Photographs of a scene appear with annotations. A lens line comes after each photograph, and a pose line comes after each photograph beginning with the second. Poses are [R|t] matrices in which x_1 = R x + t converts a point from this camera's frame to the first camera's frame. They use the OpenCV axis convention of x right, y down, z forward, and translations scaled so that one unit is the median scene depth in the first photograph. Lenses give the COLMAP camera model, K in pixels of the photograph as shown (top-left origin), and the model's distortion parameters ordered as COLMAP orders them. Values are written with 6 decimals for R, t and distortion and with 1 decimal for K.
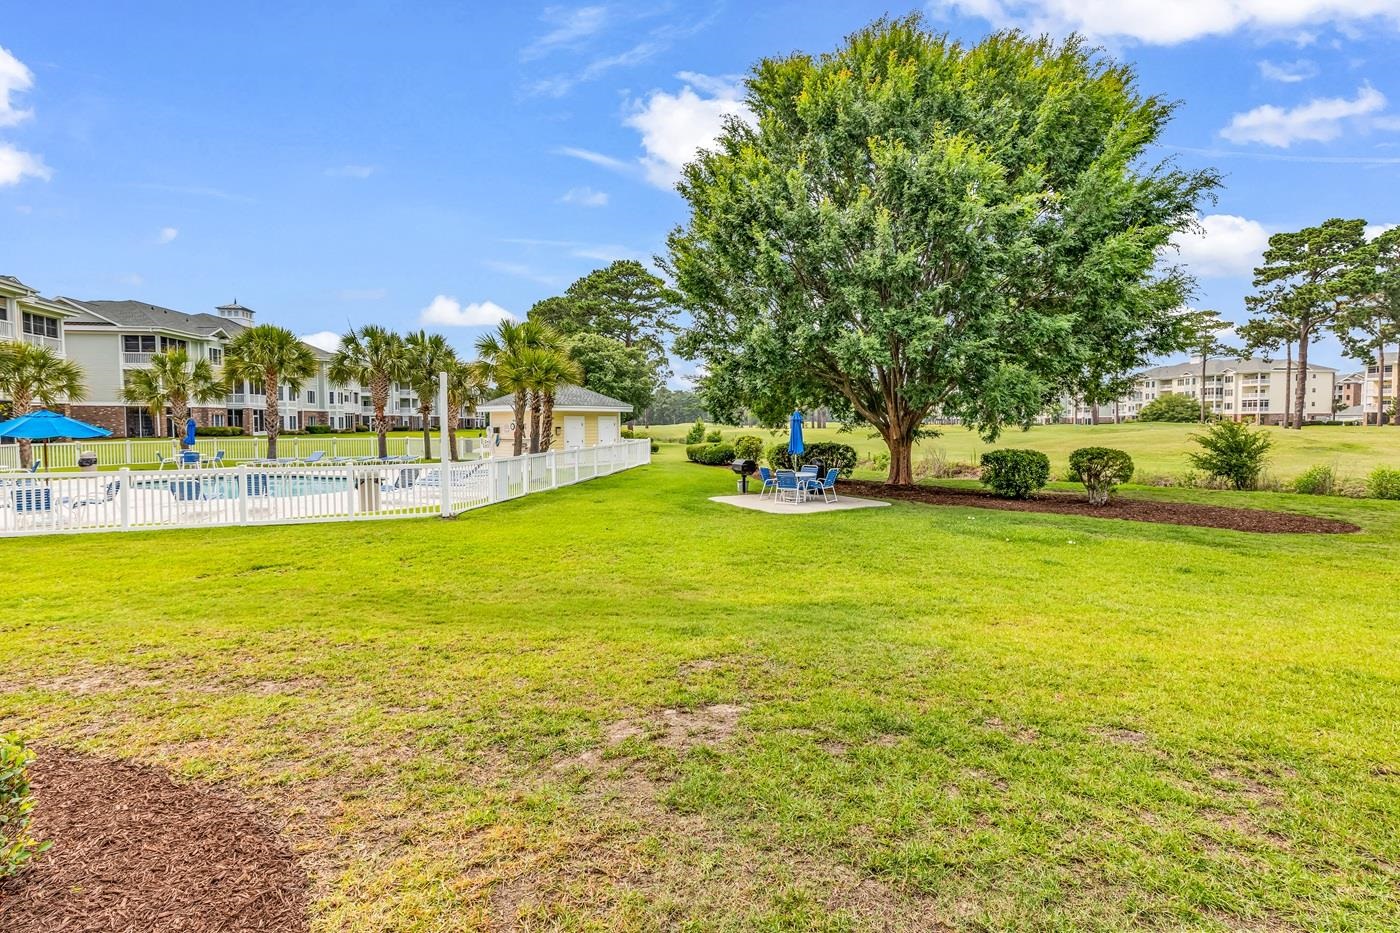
lens RADIAL K [[668.5, 0, 703.3], [0, 668.5, 390.1], [0, 0, 1]] dist [0.006795, -0.000062]
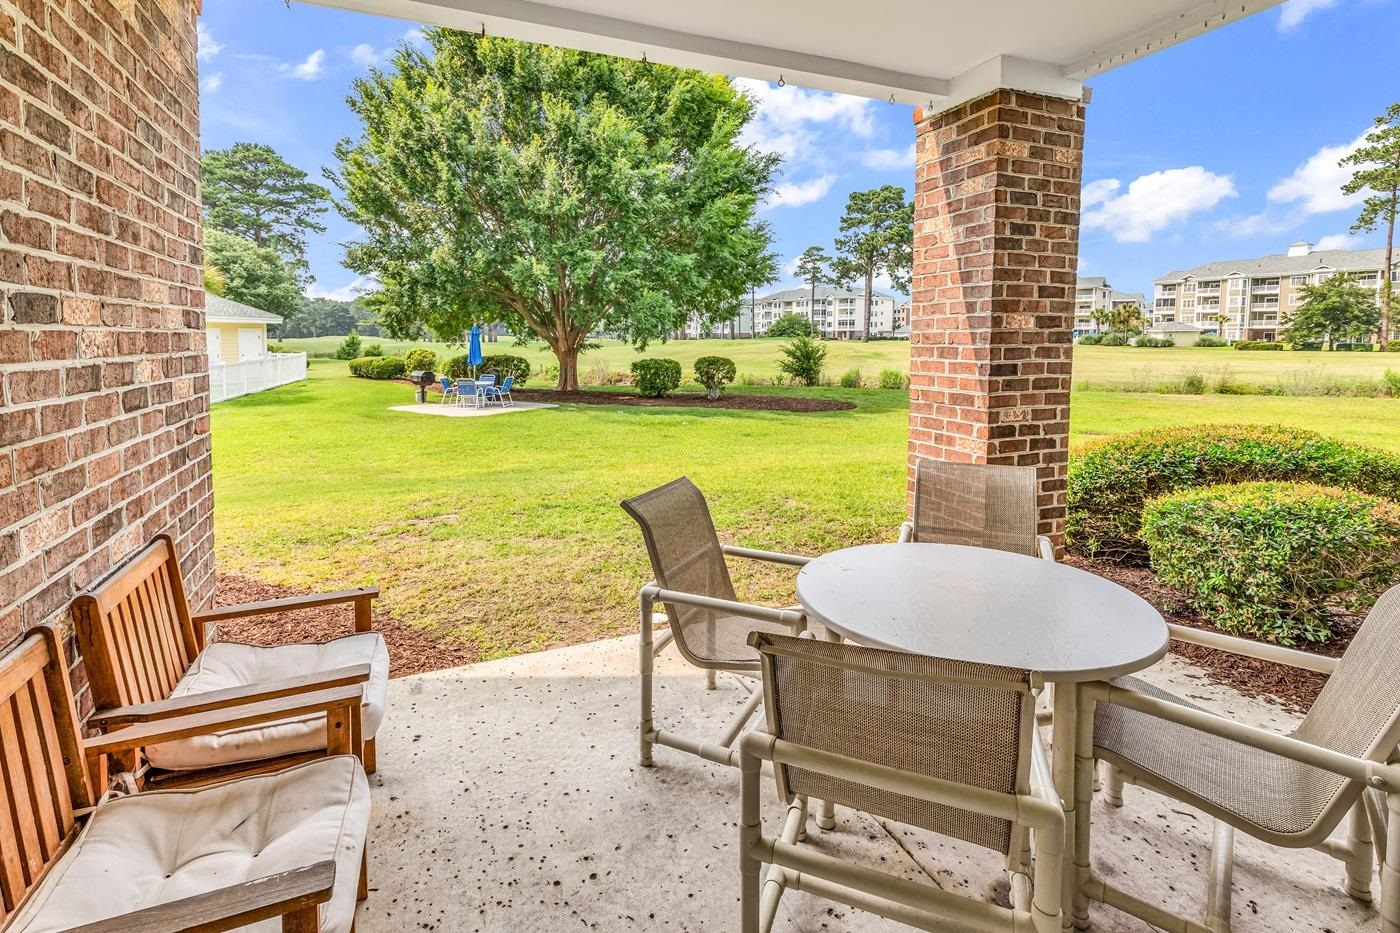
lens RADIAL K [[668.5, 0, 703.3], [0, 668.5, 390.1], [0, 0, 1]] dist [0.006795, -0.000062]
pose [[0.887125, -0.032652, 0.460374, -0.029723], [-0.026506, 0.992243, 0.121451, -0.006244], [-0.460768, -0.119945, 0.879378, -0.124068]]
